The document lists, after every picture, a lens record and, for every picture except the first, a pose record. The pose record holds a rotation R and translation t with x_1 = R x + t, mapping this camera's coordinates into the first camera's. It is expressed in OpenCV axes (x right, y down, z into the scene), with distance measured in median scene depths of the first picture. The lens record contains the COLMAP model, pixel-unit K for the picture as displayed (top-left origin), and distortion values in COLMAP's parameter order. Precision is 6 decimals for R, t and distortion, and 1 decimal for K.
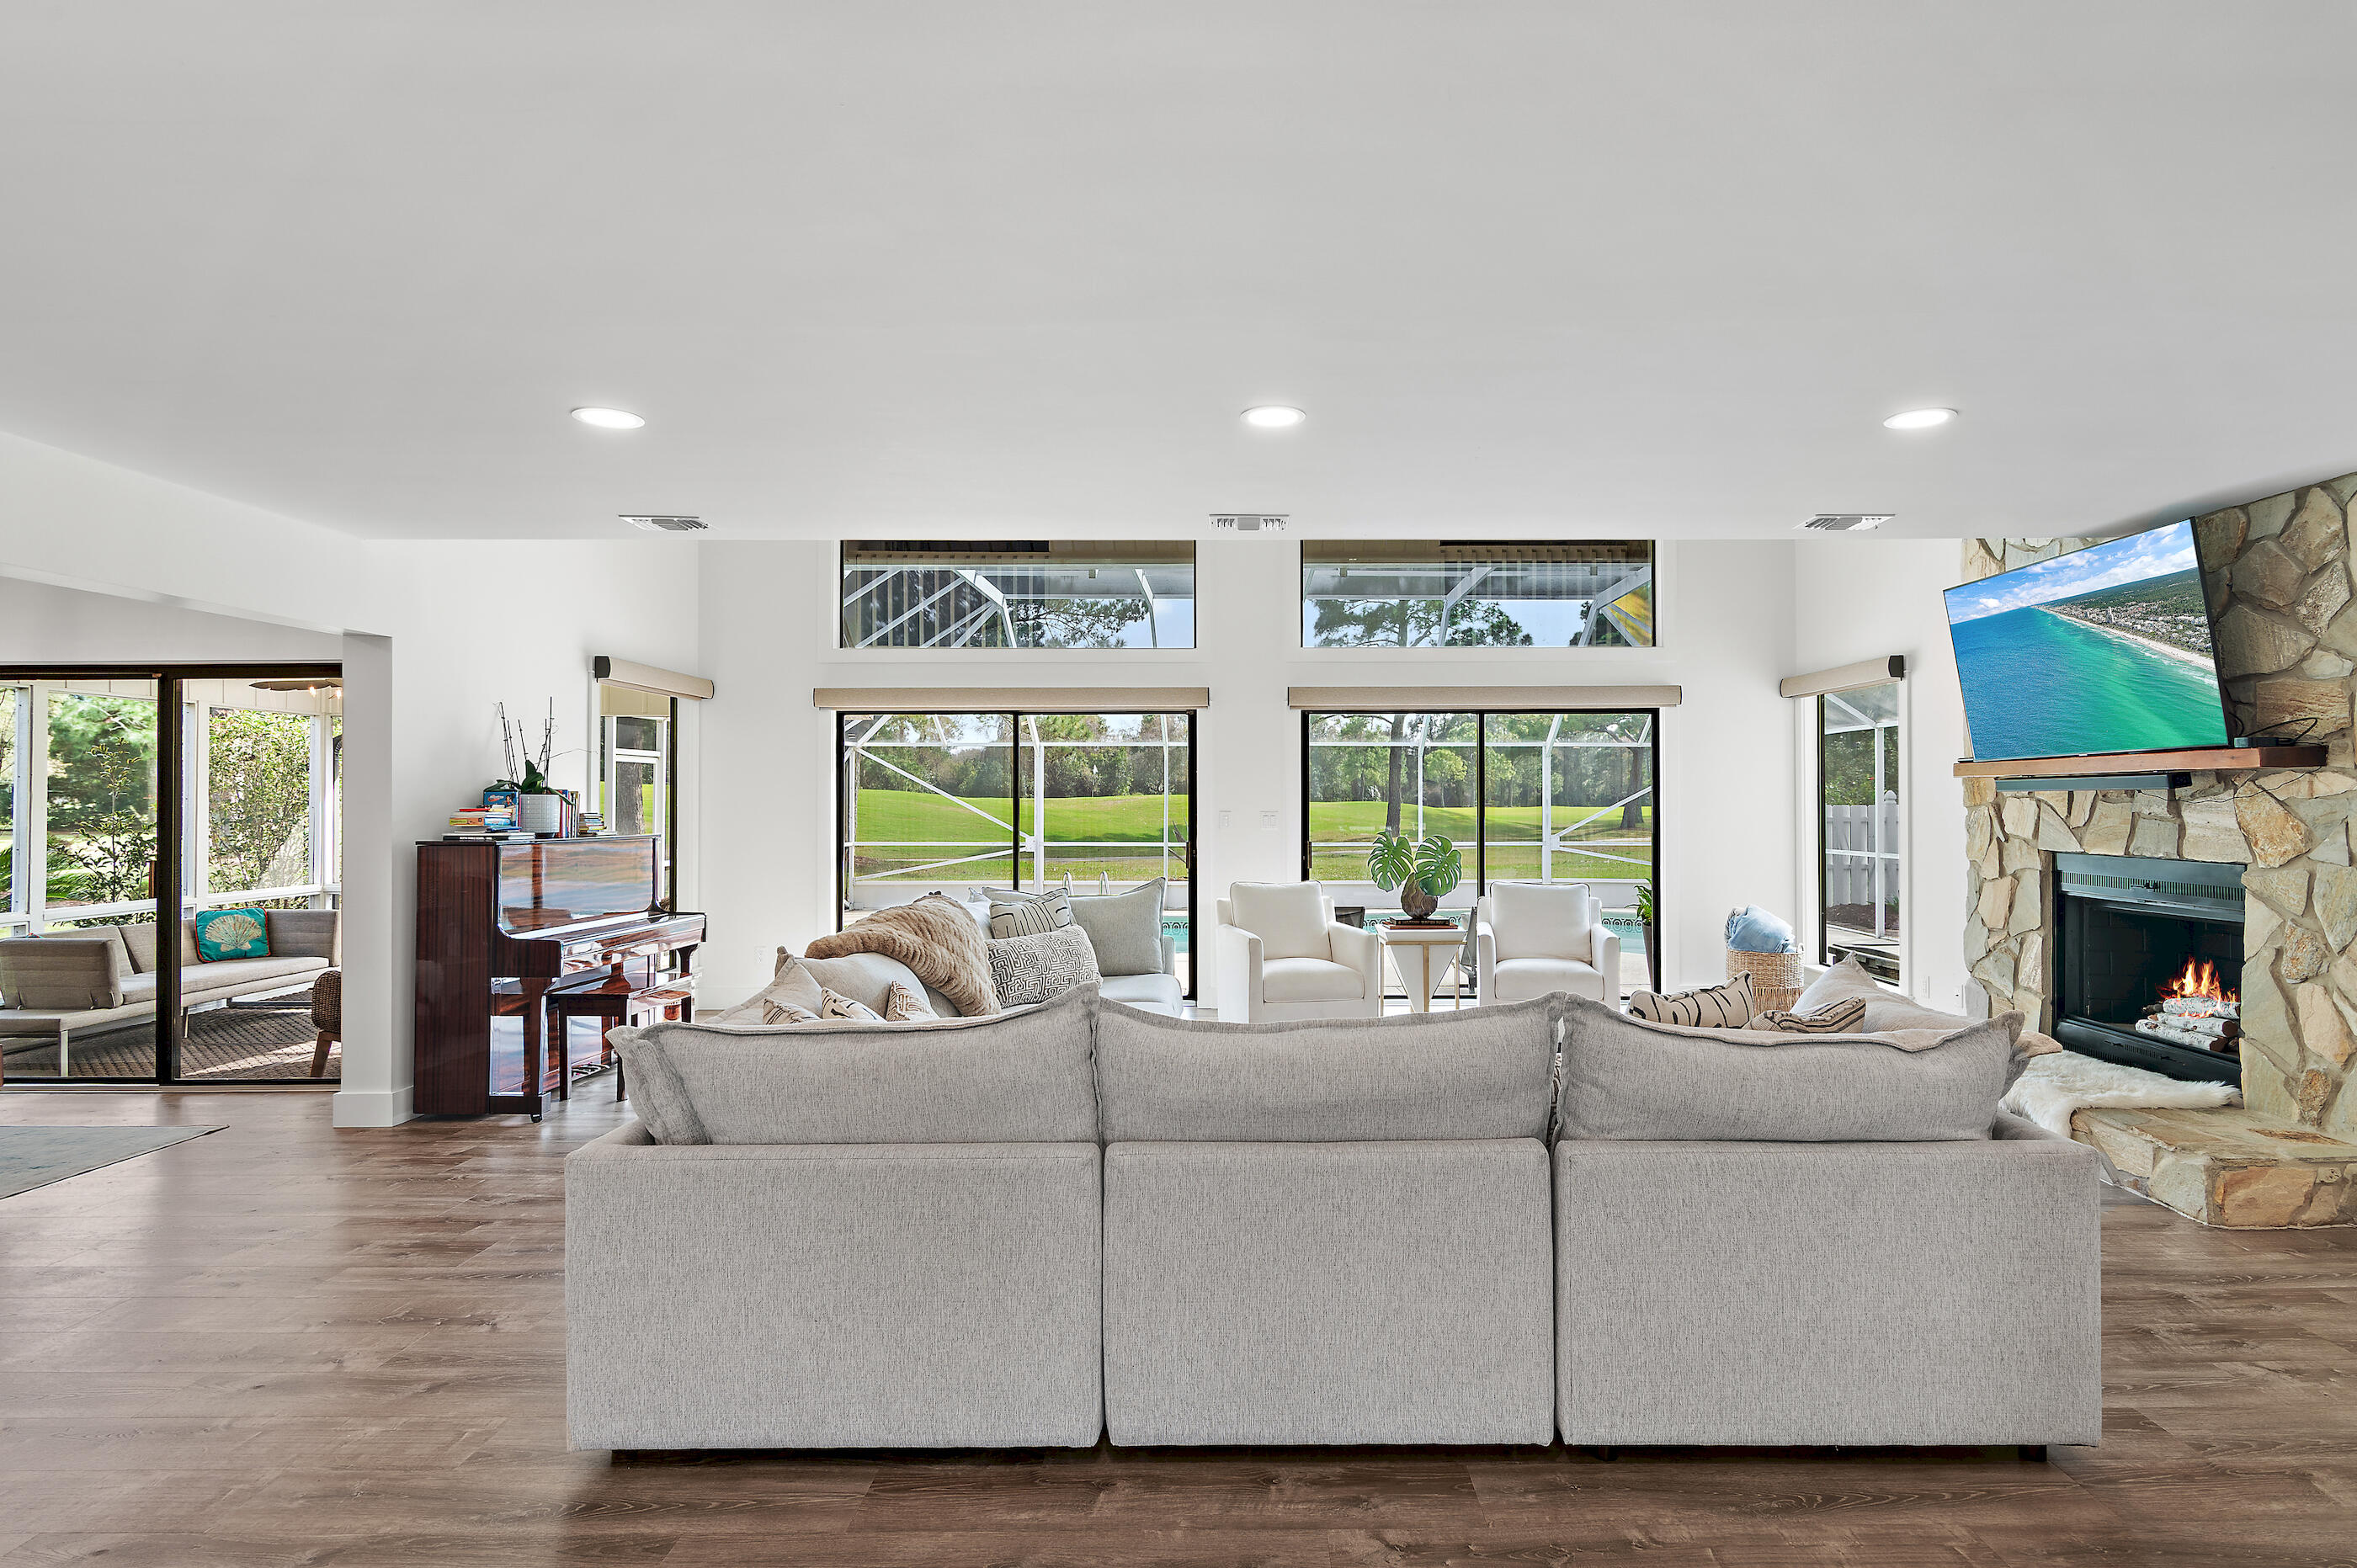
lens RADIAL K [[1237.2, 0, 1241.9], [0, 1237.2, 793.4], [0, 0, 1]] dist [-0.000811, -0.001105]
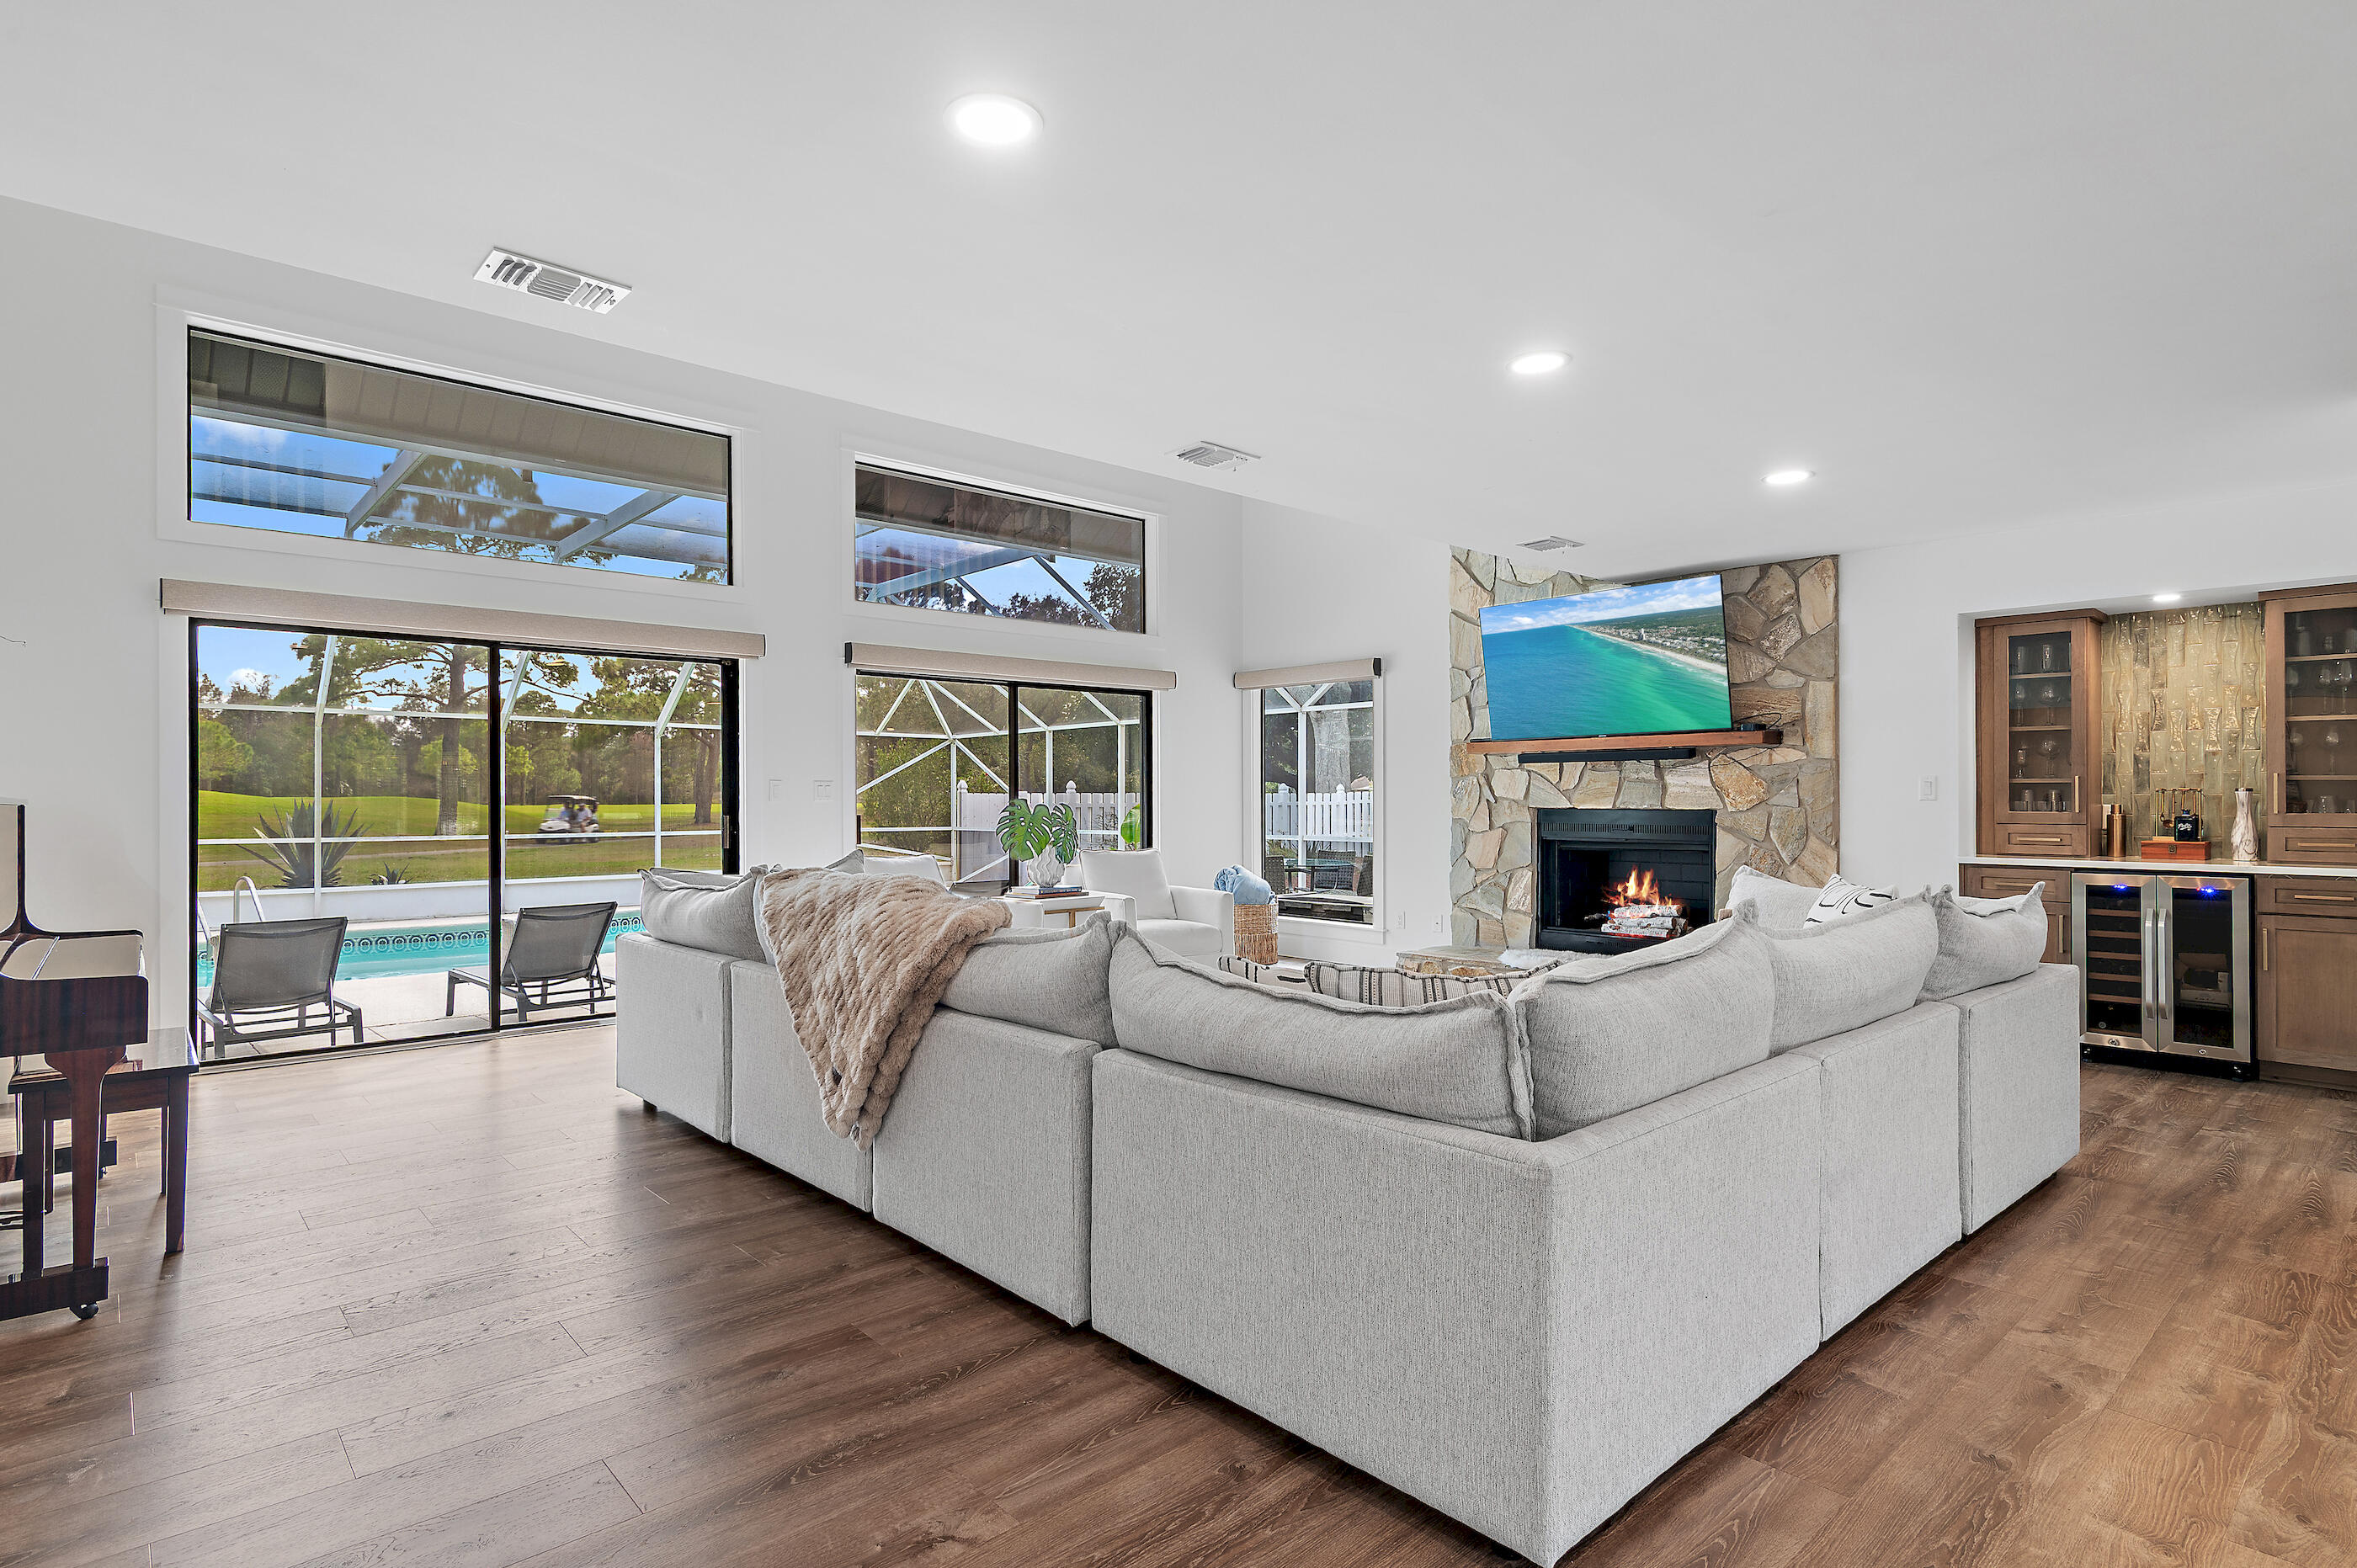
lens RADIAL K [[1208.0, 0, 1170.2], [0, 1208.0, 793.1], [0, 0, 1]] dist [0.004234, 0.001201]
pose [[0.747152, 0.004697, 0.664637, -0.544056], [-0.004593, 0.999988, -0.001903, 0.035121], [-0.664638, -0.001631, 0.747164, 0.281545]]
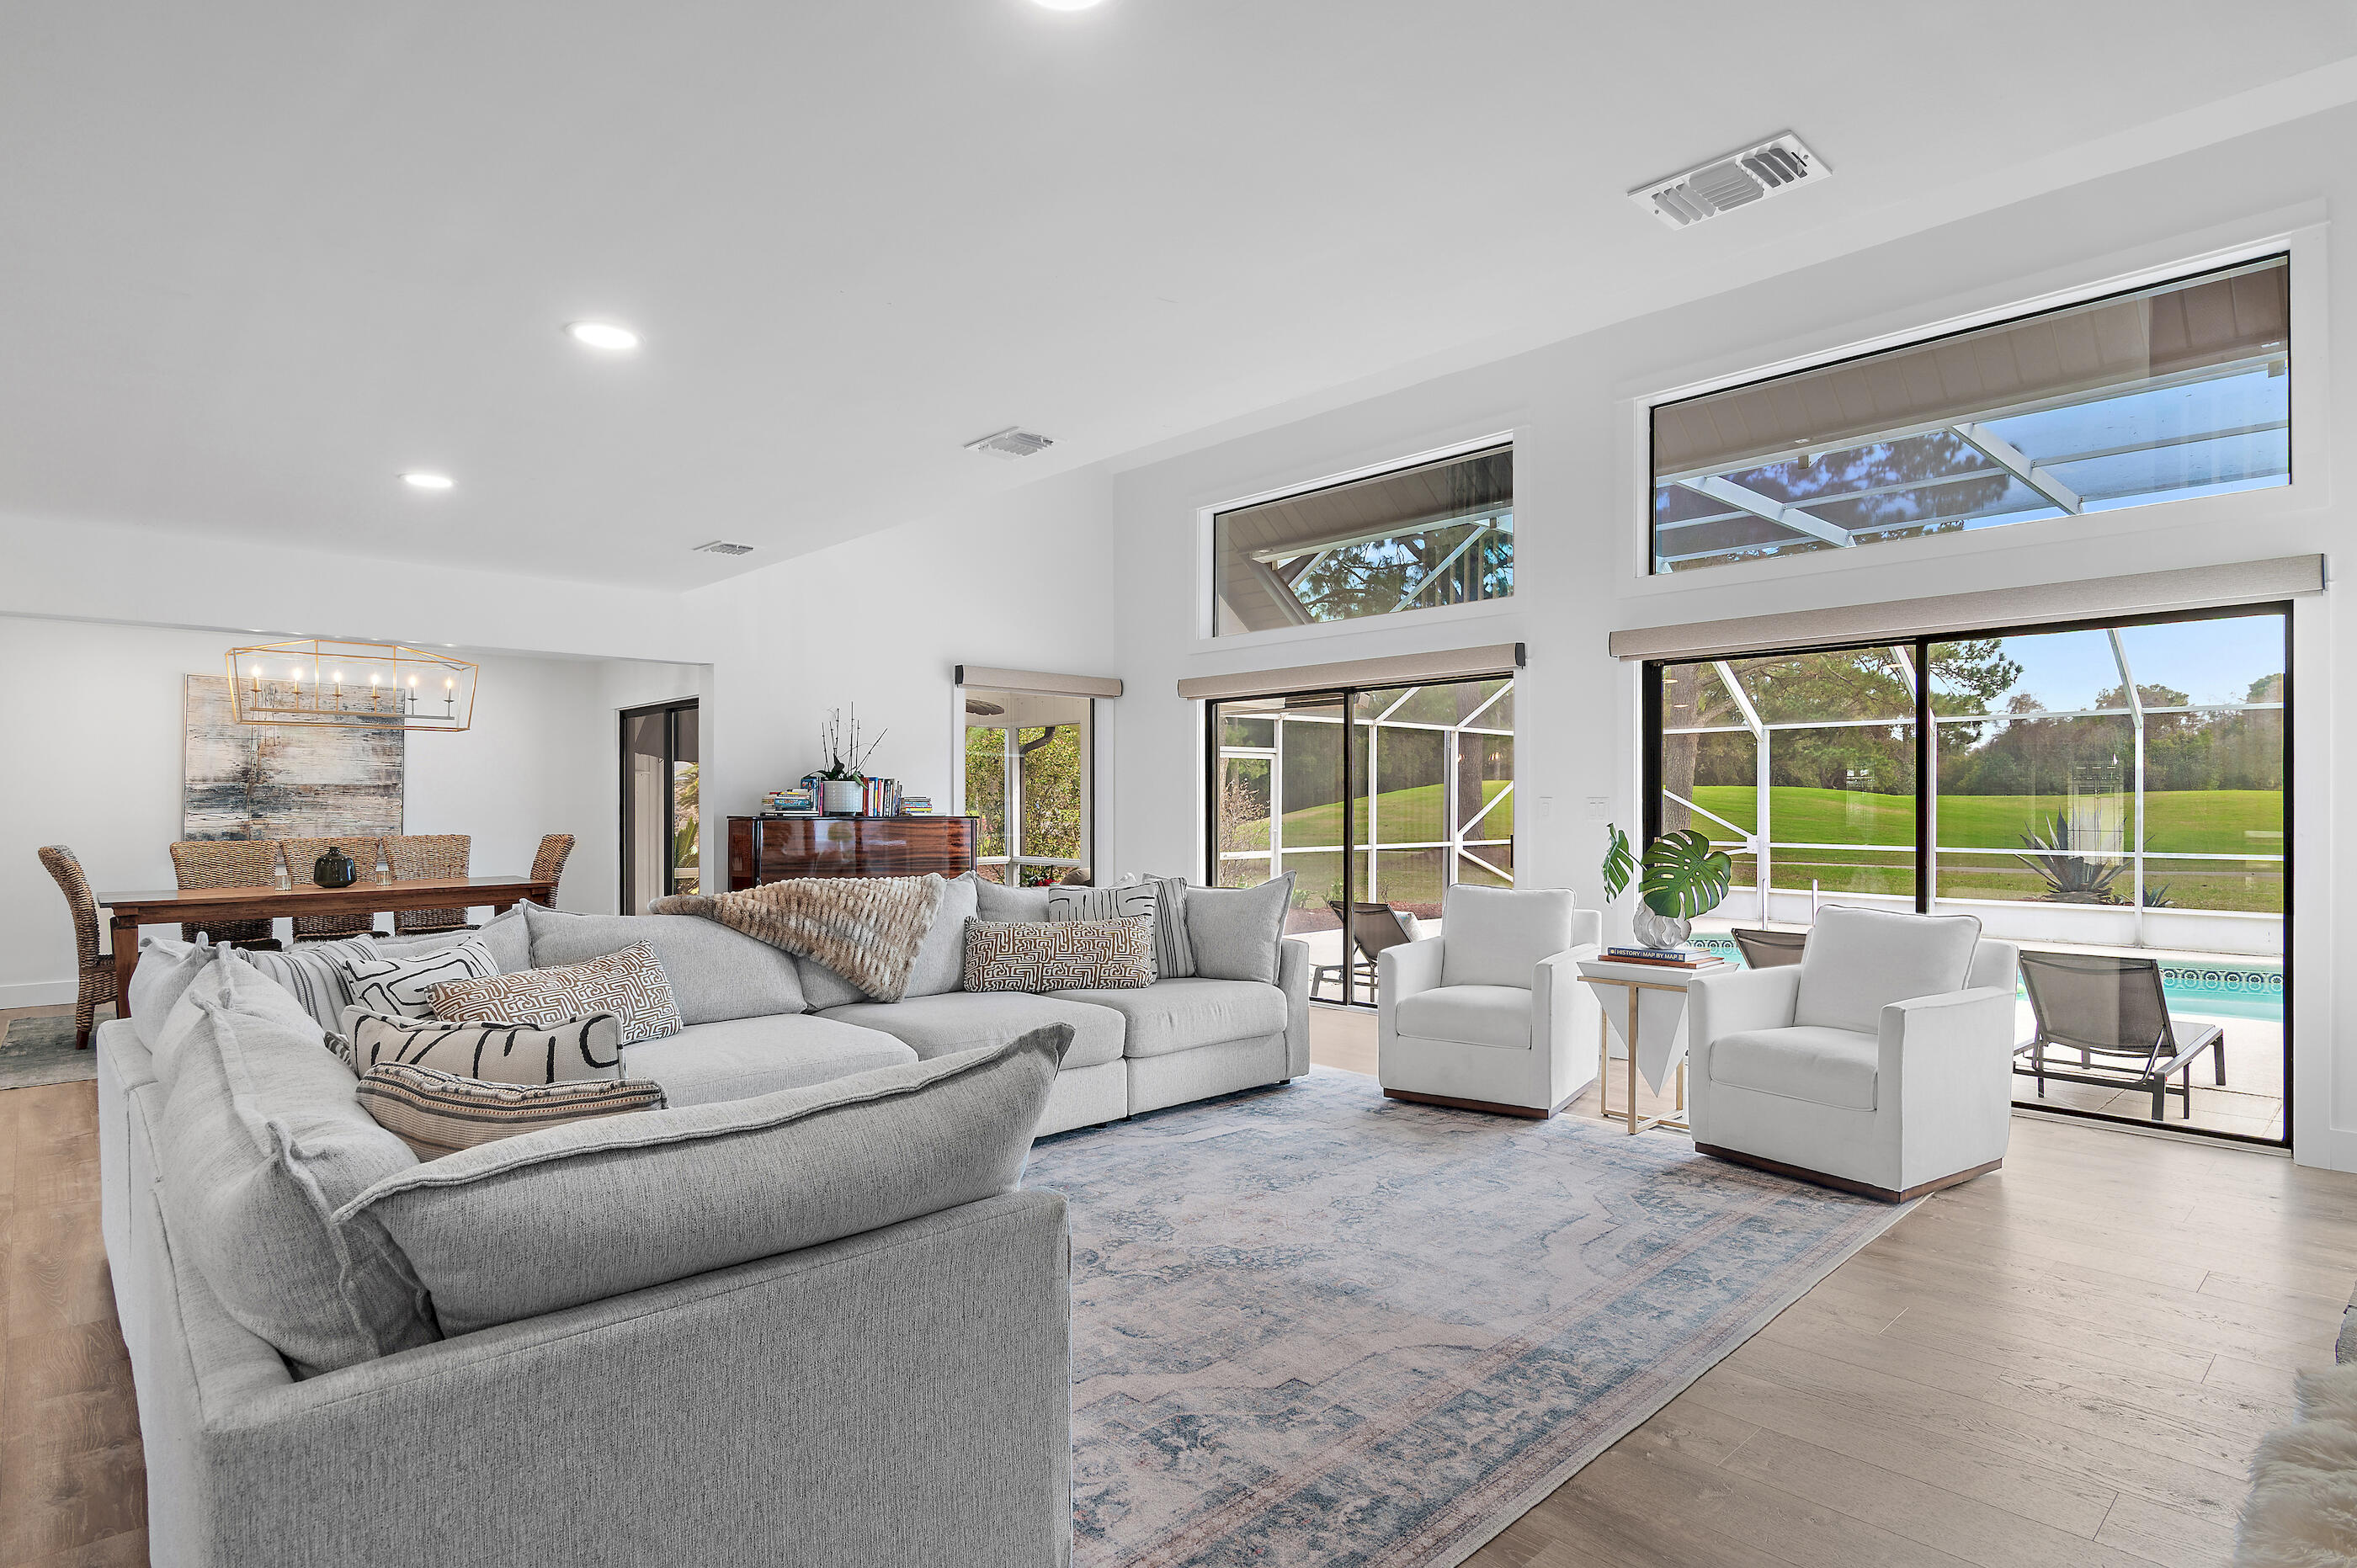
lens RADIAL K [[1221.0, 0, 1166.1], [0, 1221.0, 798.3], [0, 0, 1]] dist [0.001084, 0.000116]
pose [[0.677265, -0.001674, -0.735737, 0.591176], [0.004166, 0.999990, 0.001559, 0.019308], [0.735727, -0.004121, 0.677266, 0.435430]]
